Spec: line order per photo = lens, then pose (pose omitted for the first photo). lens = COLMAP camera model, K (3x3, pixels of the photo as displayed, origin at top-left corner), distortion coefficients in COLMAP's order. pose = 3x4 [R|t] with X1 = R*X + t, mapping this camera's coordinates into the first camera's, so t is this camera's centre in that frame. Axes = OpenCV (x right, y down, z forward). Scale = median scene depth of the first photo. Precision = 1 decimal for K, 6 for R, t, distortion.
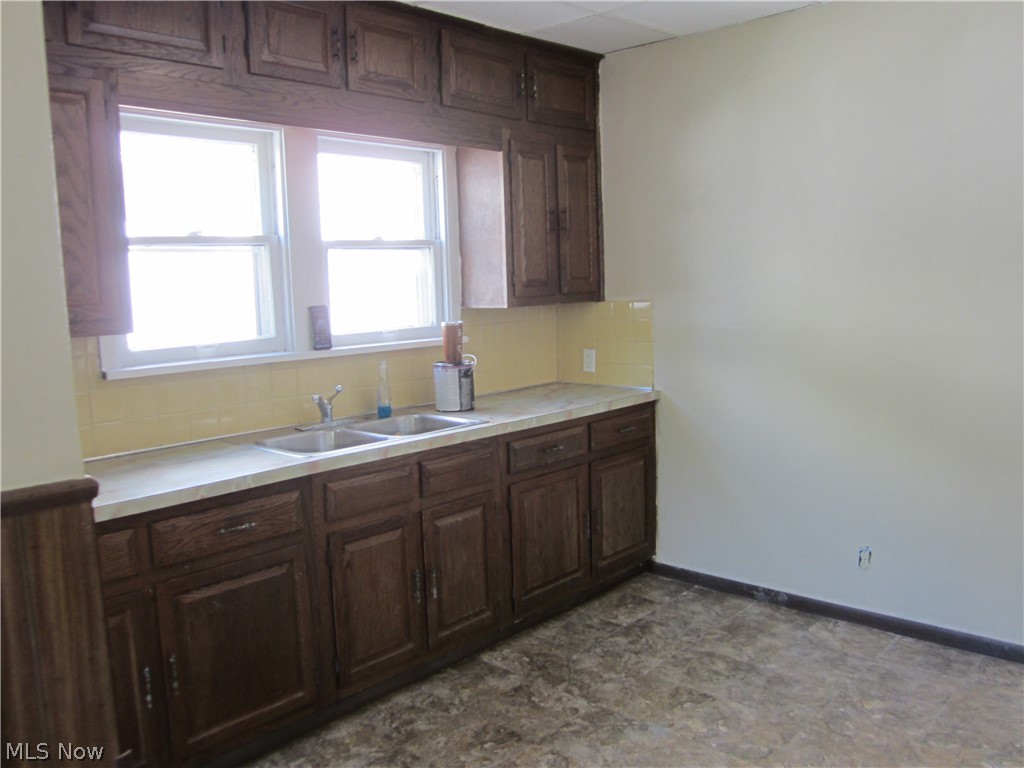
lens RADIAL K [[837.1, 0, 512.0], [0, 837.1, 384.0], [0, 0, 1]] dist [0.103781, -0.000785]
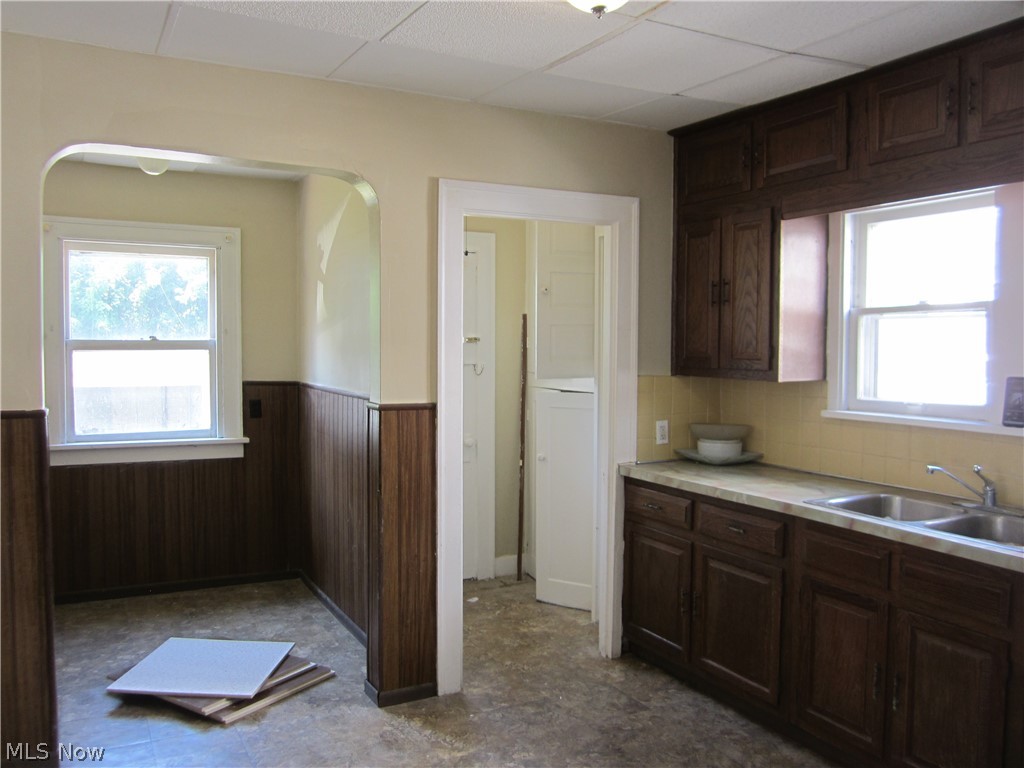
lens RADIAL K [[854.9, 0, 512.0], [0, 854.9, 384.0], [0, 0, 1]] dist [0.000231, -0.001148]
pose [[-0.309186, 0.073532, -0.948155, 0.959878], [-0.114061, 0.986942, 0.113734, -0.155578], [0.944137, 0.143312, -0.296761, 0.951183]]
